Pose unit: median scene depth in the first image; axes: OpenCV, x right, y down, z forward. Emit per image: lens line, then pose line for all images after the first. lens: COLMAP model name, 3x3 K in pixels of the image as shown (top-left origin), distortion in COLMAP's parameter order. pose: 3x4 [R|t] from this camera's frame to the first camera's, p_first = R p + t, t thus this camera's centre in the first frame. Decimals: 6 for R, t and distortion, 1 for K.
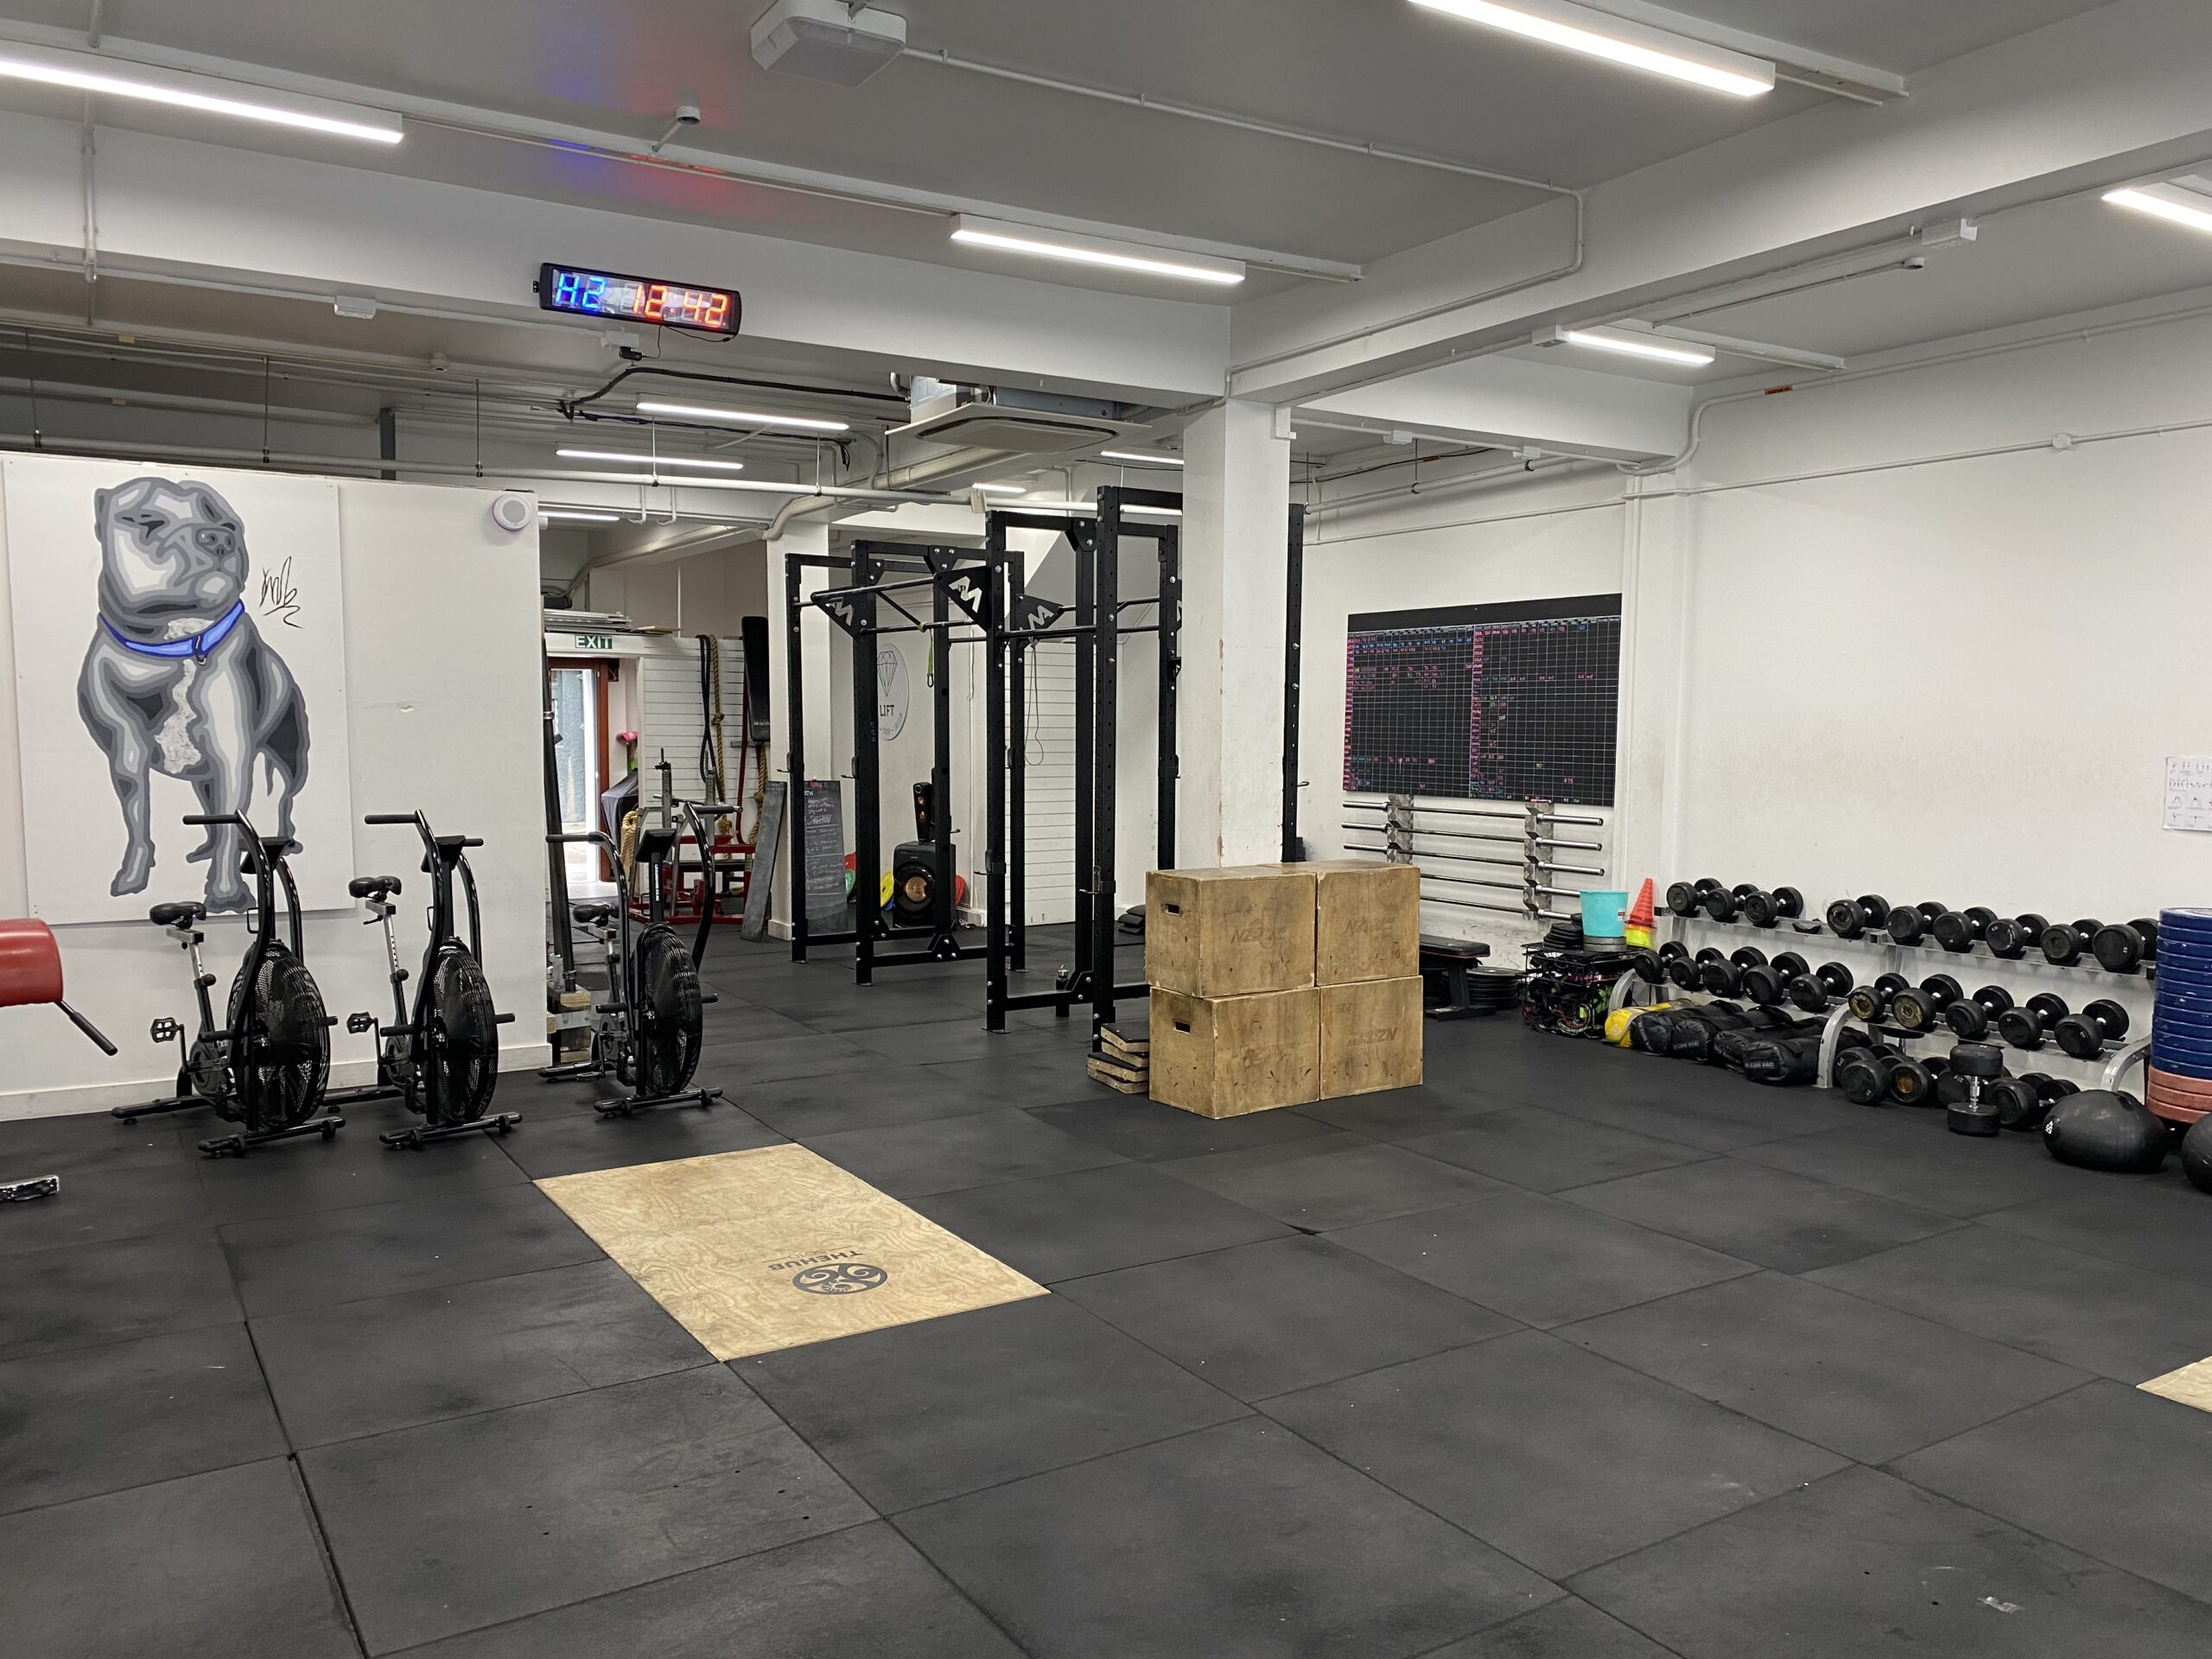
lens RADIAL K [[1678.9, 0, 1137.4], [0, 1678.9, 854.0], [0, 0, 1]] dist [0.051662, -0.062938]
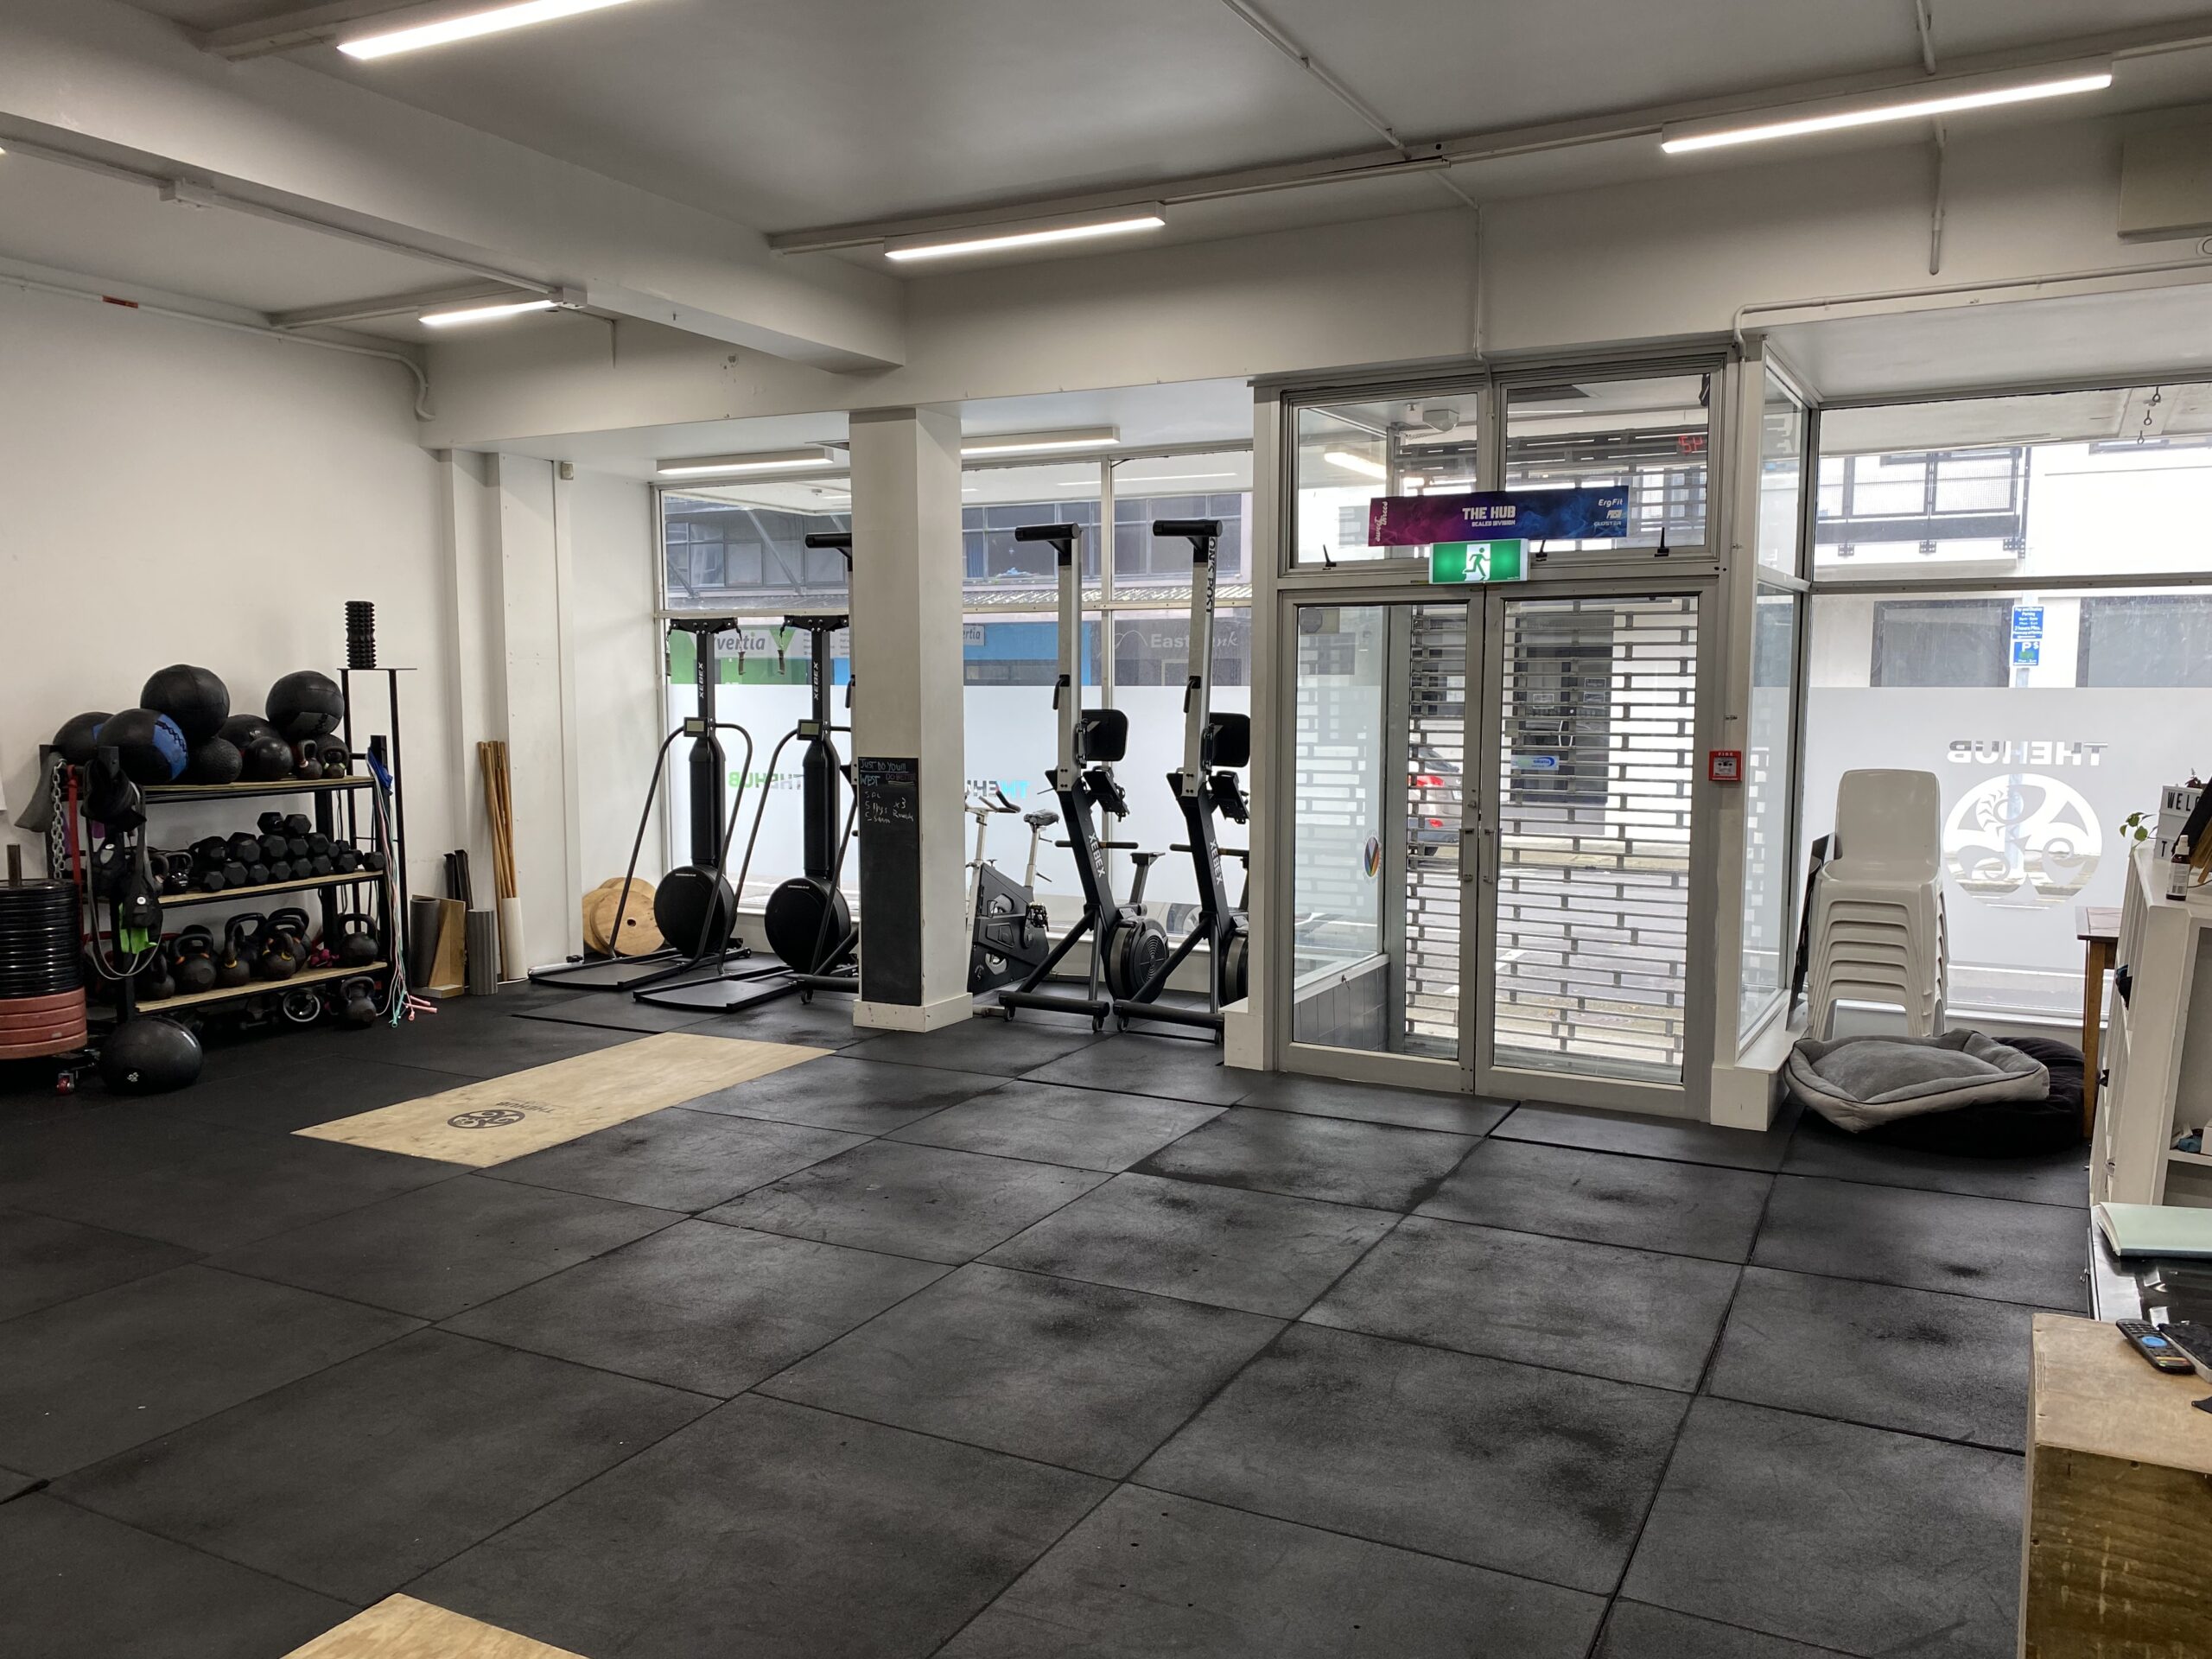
lens RADIAL K [[1678.9, 0, 1119.7], [0, 1678.9, 833.8], [0, 0, 1]] dist [0.051662, -0.062938]
pose [[-0.494296, -0.083469, 0.865277, -0.490894], [0.071879, 0.988046, 0.136374, -0.057521], [-0.866317, 0.129604, -0.482388, 0.725668]]
